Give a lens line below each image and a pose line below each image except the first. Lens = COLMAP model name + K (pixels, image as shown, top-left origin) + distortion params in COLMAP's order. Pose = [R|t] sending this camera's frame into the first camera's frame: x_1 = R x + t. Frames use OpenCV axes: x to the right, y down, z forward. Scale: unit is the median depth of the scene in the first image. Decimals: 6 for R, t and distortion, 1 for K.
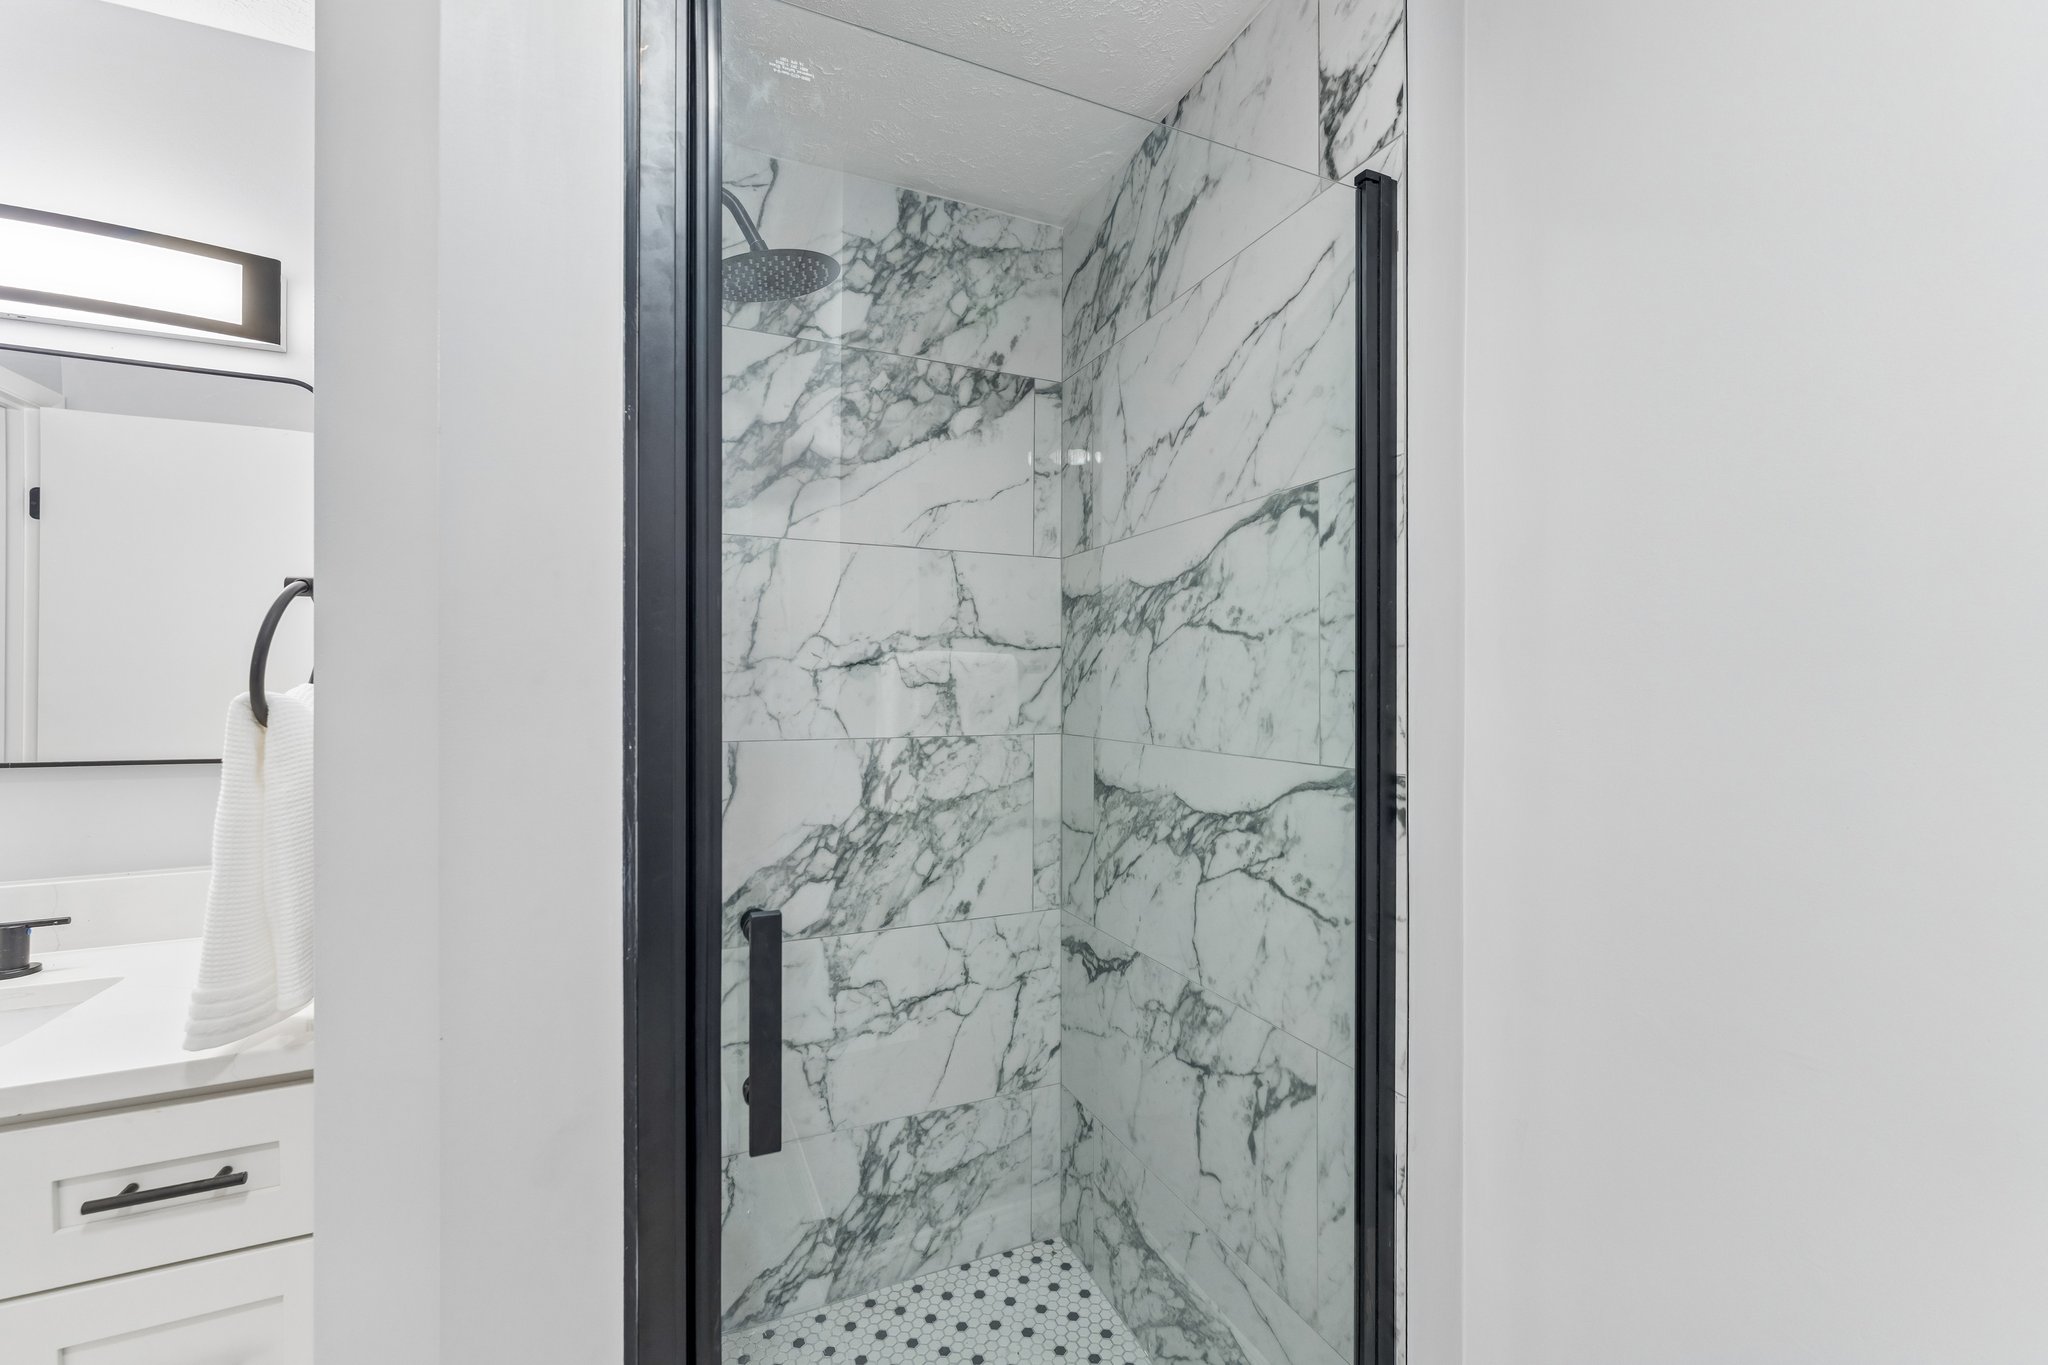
lens RADIAL K [[809.5, 0, 1025.4], [0, 809.5, 687.0], [0, 0, 1]] dist [0.000366, -0.001329]
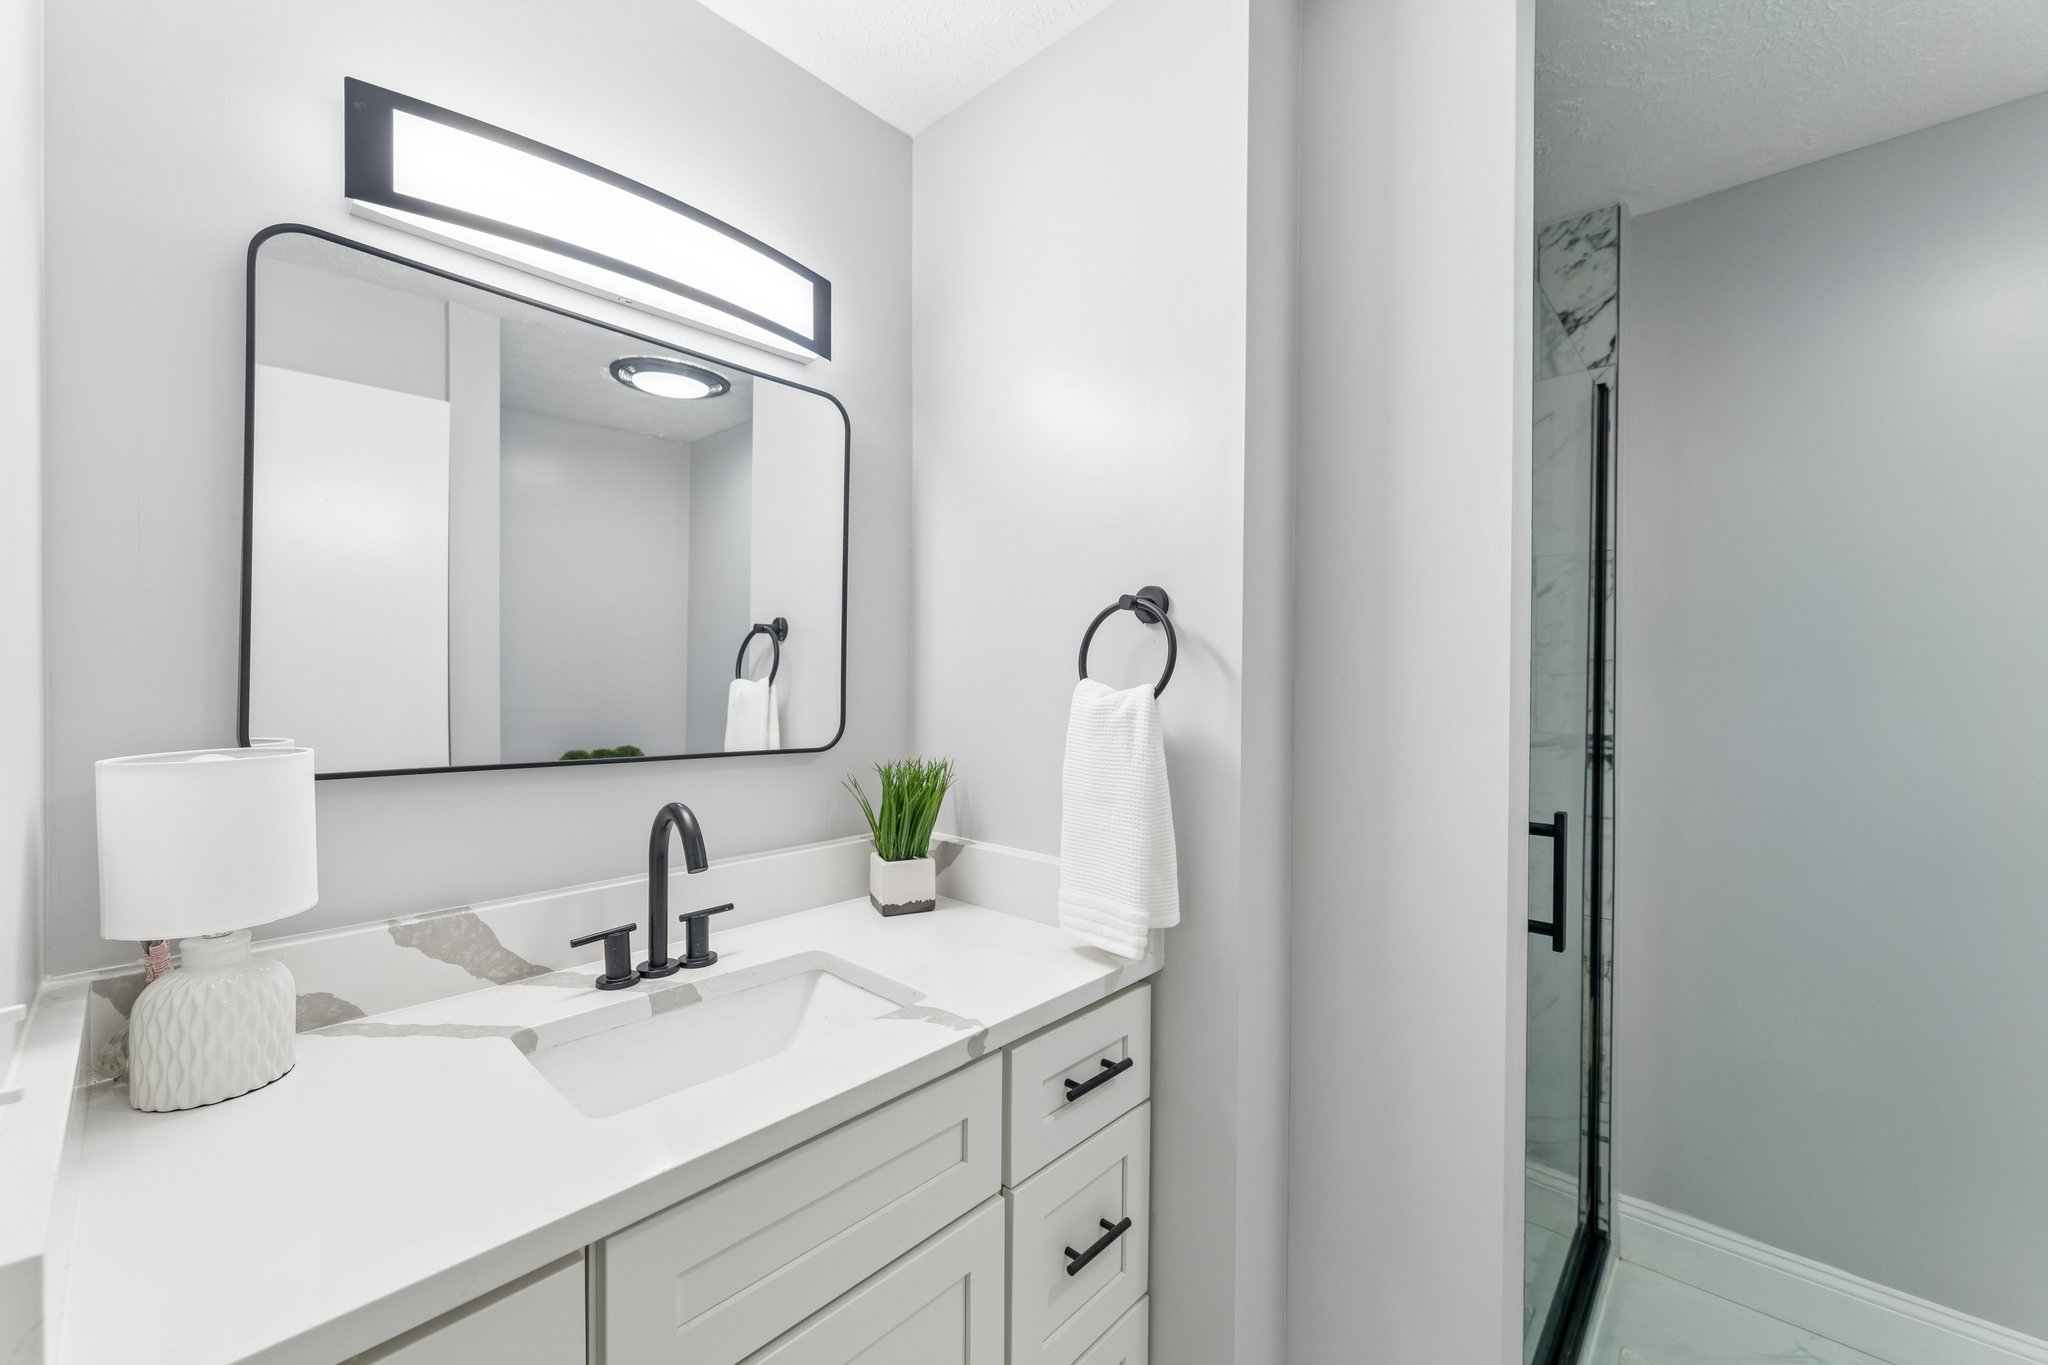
lens RADIAL K [[809.5, 0, 1016.6], [0, 809.5, 681.6], [0, 0, 1]] dist [0.000366, -0.001329]
pose [[0.921569, 0.003632, 0.388198, -1.371857], [-0.006125, 0.999968, 0.005185, -0.006535], [-0.388166, -0.007156, 0.921562, -0.102167]]
